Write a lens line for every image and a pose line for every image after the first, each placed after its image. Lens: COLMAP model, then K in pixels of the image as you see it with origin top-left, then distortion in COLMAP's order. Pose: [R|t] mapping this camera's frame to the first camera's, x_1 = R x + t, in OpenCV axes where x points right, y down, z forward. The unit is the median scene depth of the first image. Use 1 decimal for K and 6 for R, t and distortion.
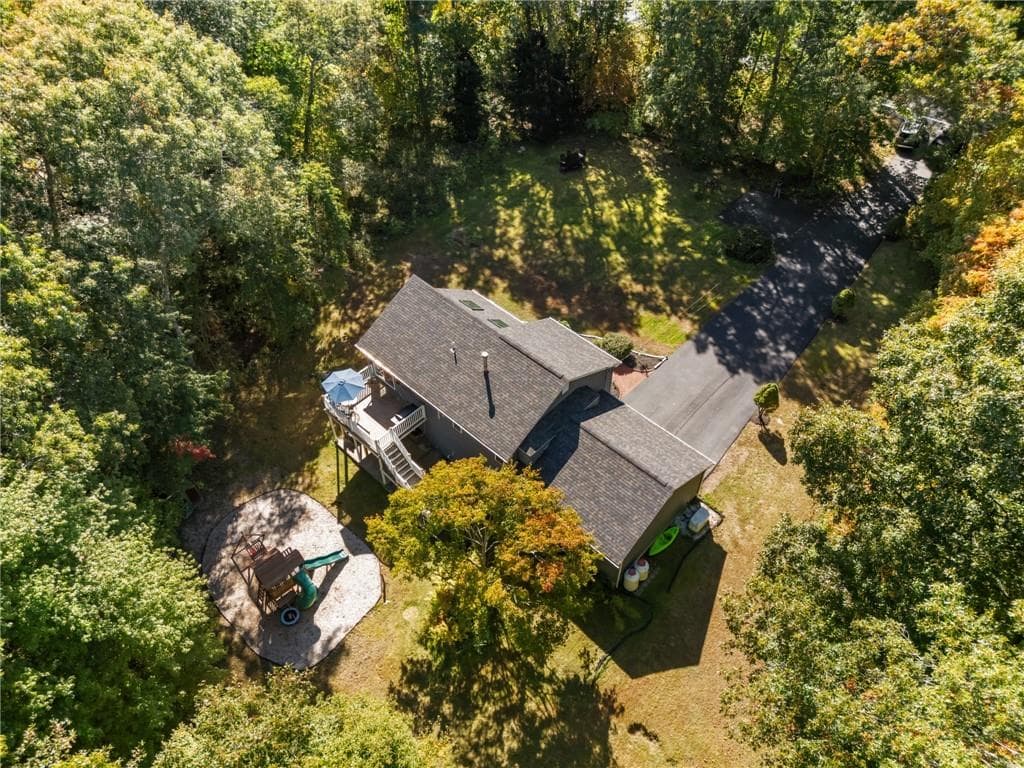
lens RADIAL K [[738.8, 0, 513.3], [0, 738.8, 403.5], [0, 0, 1]] dist [0.131332, -0.228986]
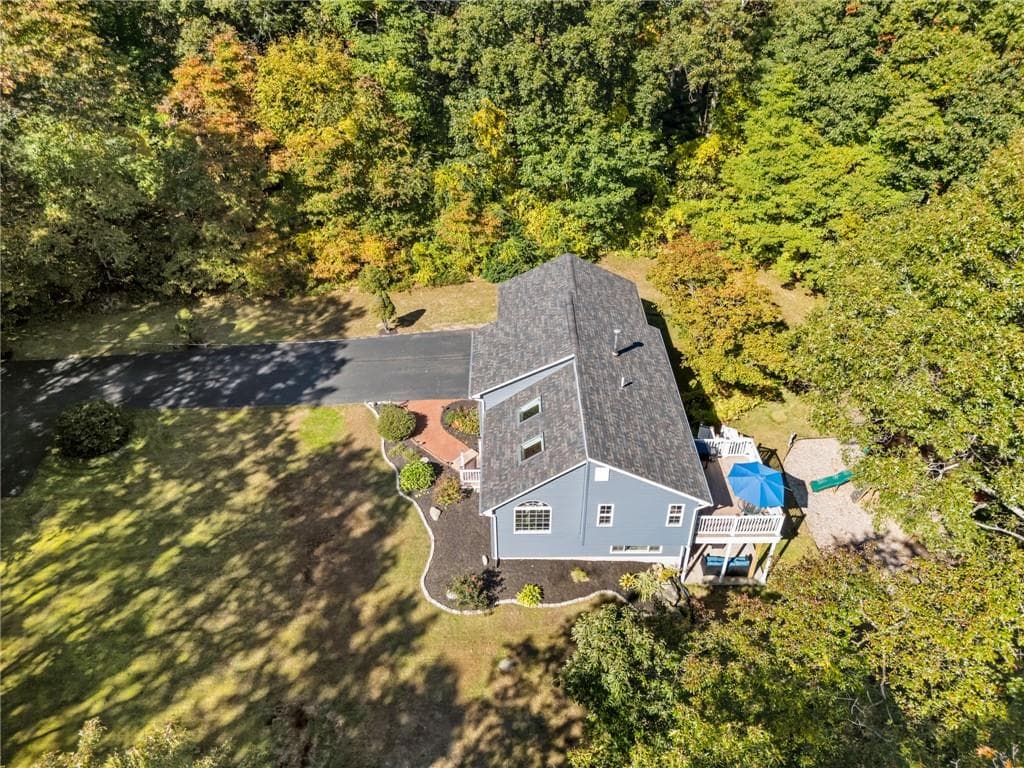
lens RADIAL K [[751.8, 0, 512.0], [0, 751.8, 384.0], [0, 0, 1]] dist [0.117221, -0.097819]
pose [[-0.697328, -0.424692, 0.577382, -0.366120], [0.555367, 0.189089, 0.809823, -0.621818], [-0.453101, 0.885371, 0.104003, 0.773005]]
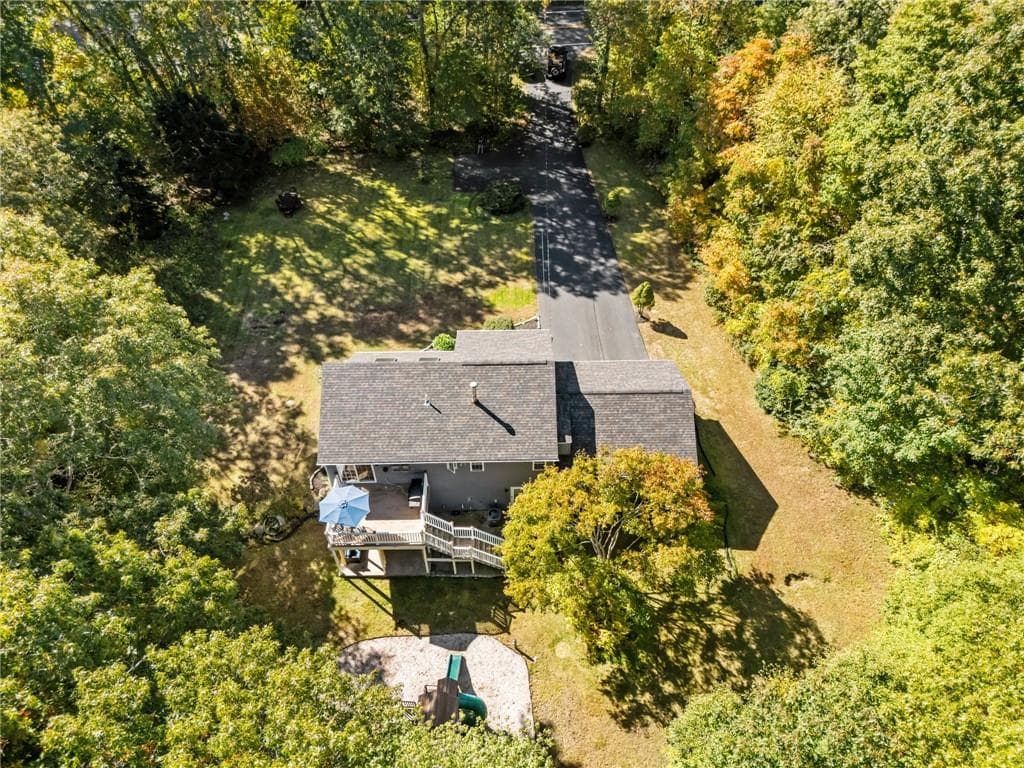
lens RADIAL K [[738.8, 0, 513.3], [0, 738.8, 403.5], [0, 0, 1]] dist [0.131332, -0.228986]
pose [[0.713690, -0.532284, 0.455325, -0.344650], [0.534270, 0.834042, 0.137581, -0.114525], [-0.452992, 0.145076, 0.879631, 0.102807]]
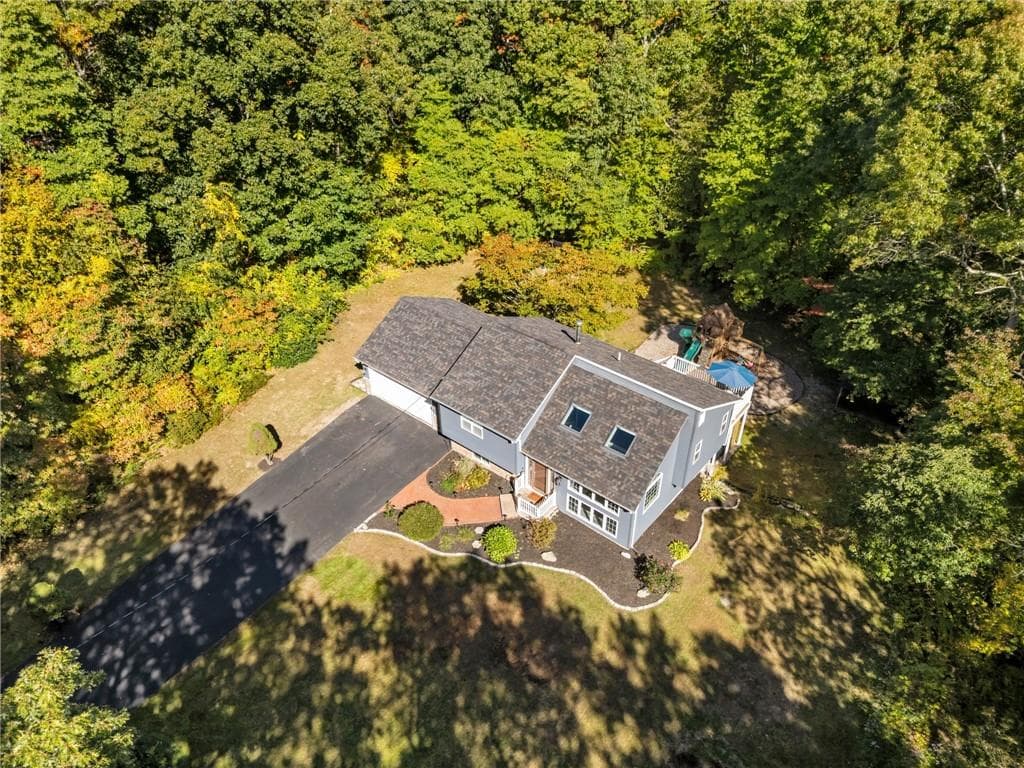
lens RADIAL K [[751.8, 0, 512.0], [0, 751.8, 384.0], [0, 0, 1]] dist [0.117221, -0.097819]
pose [[-0.996855, 0.058274, -0.053701, 0.076502], [-0.050934, 0.047982, 0.997549, -0.781394], [0.060708, 0.997147, -0.044863, 0.847939]]
